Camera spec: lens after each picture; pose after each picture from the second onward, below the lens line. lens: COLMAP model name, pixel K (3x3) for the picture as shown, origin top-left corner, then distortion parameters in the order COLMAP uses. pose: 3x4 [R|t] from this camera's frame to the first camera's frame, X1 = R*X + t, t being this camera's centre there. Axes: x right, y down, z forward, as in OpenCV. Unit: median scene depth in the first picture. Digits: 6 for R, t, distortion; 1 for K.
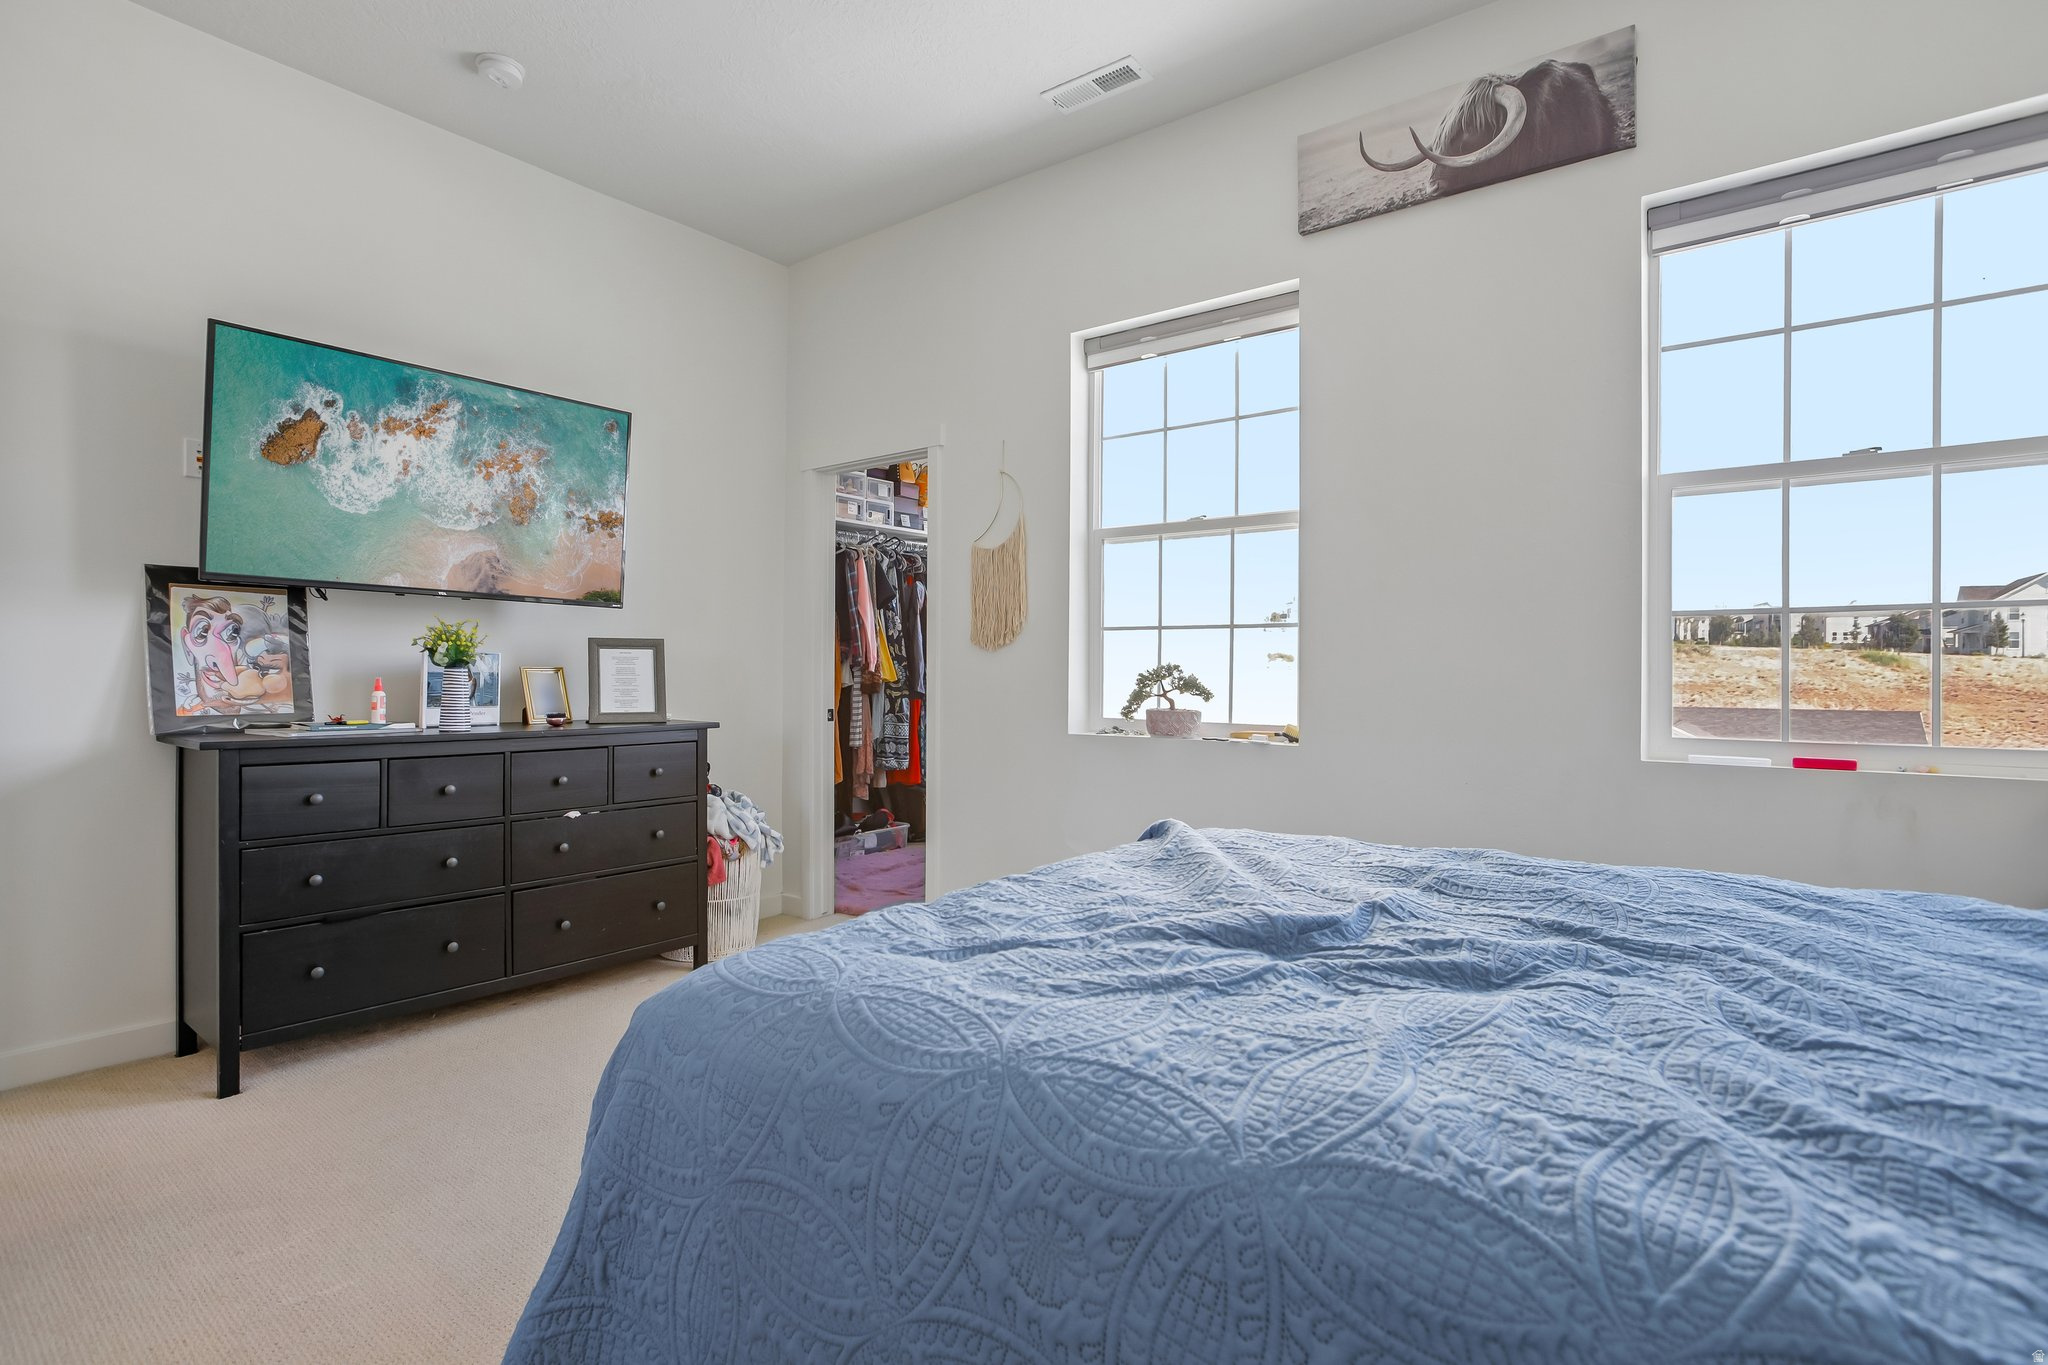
lens RADIAL K [[1037.0, 0, 1024.0], [0, 1037.0, 682.5], [0, 0, 1]] dist [-0.003381, 0.000249]
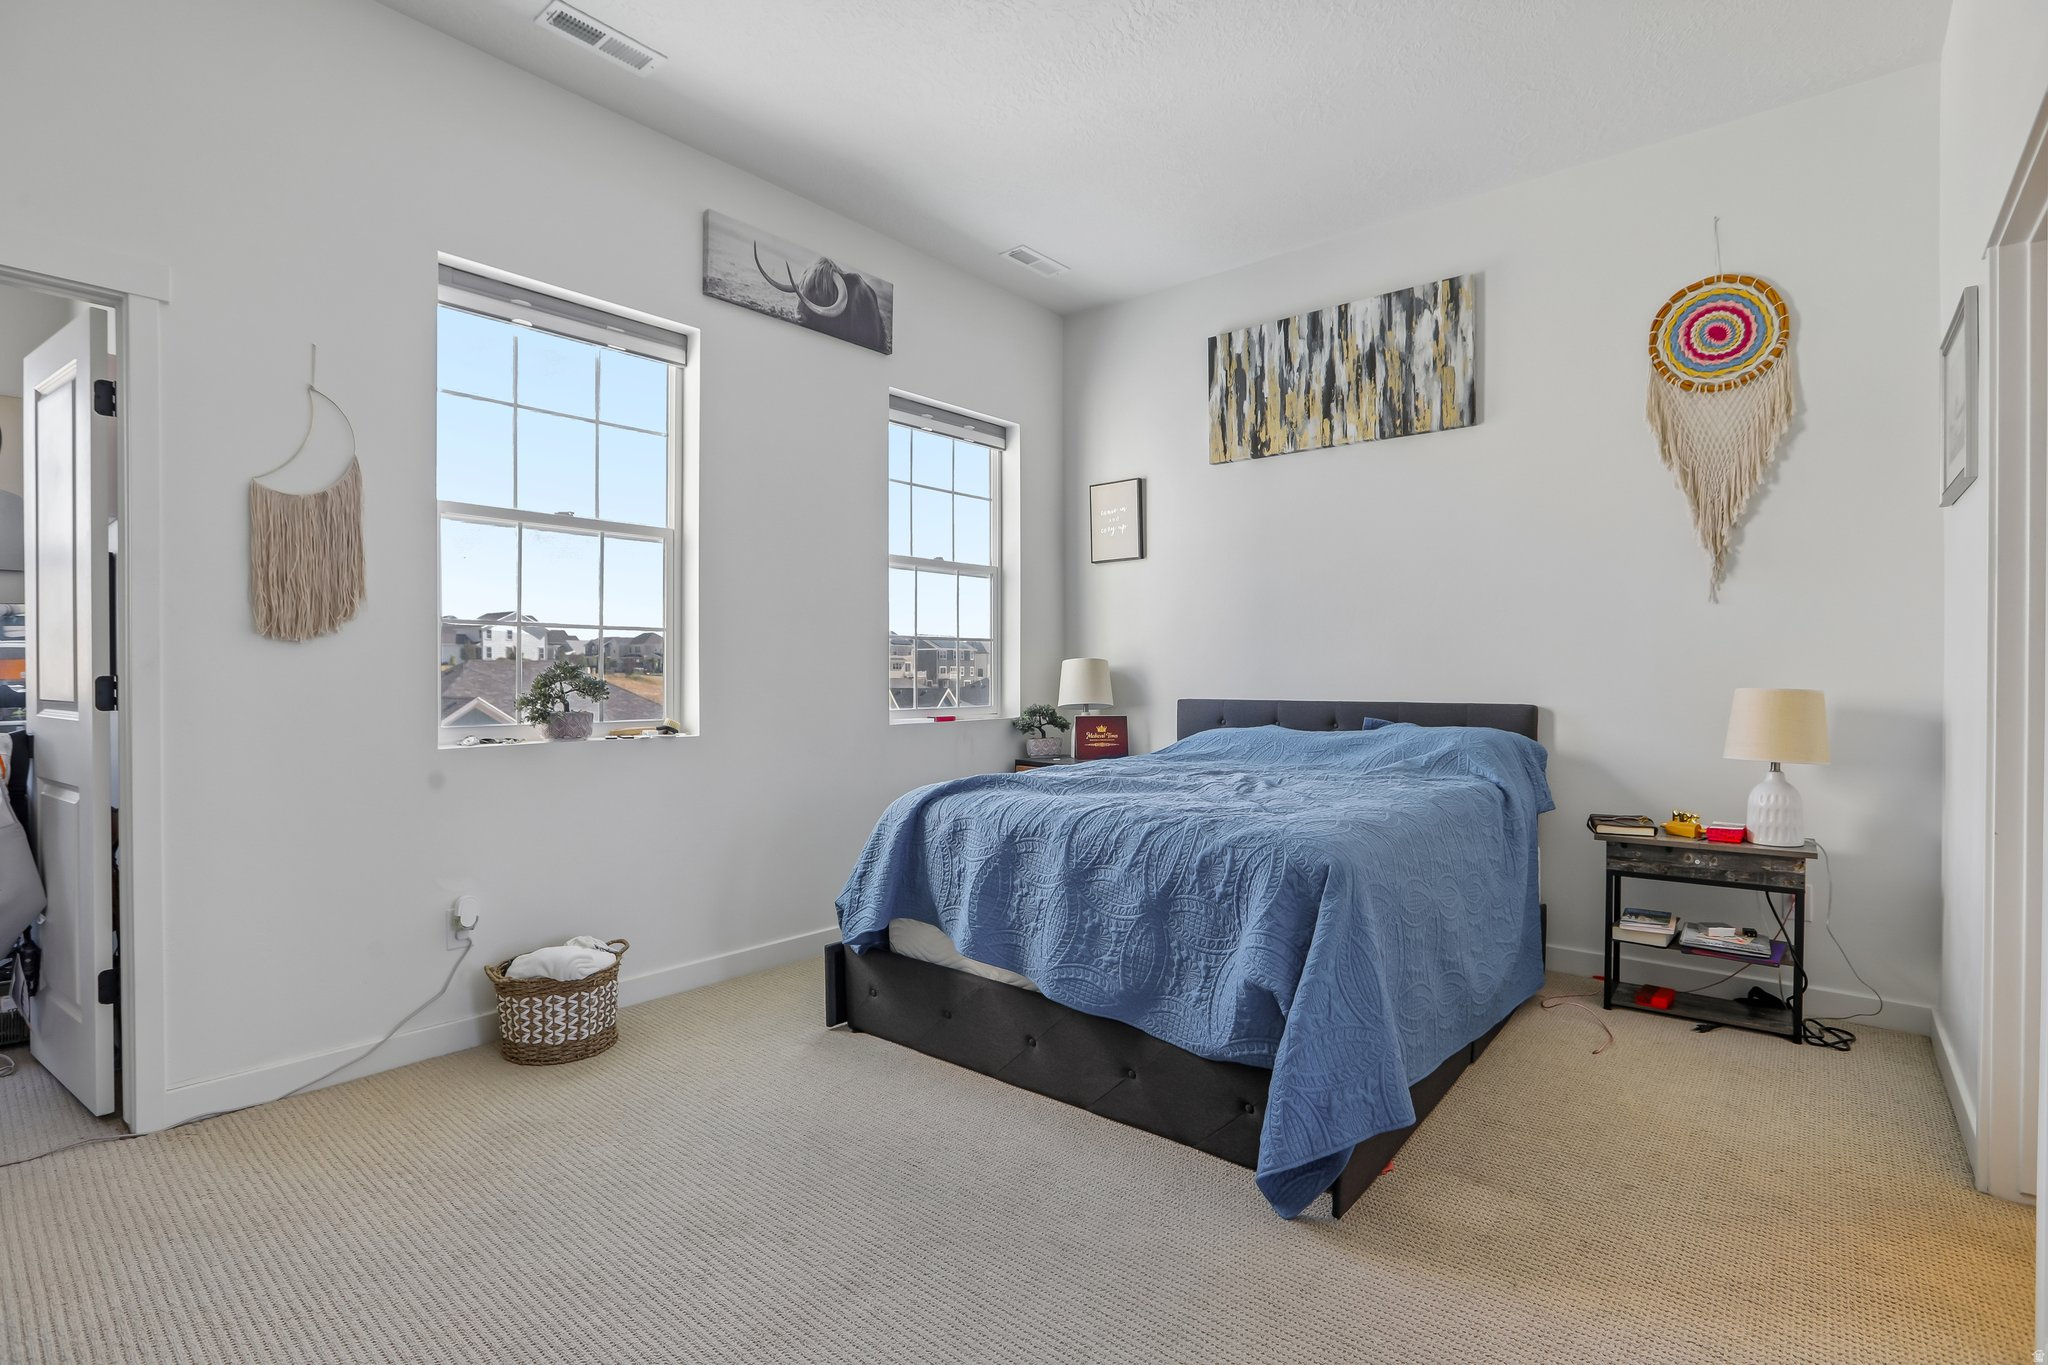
lens RADIAL K [[997.8, 0, 1024.0], [0, 997.8, 682.5], [0, 0, 1]] dist [0.000888, 0.000027]
pose [[0.022942, -0.010988, 0.999676, -0.841350], [0.019372, 0.999757, 0.010544, -0.004228], [-0.999549, 0.019124, 0.023149, 0.628097]]
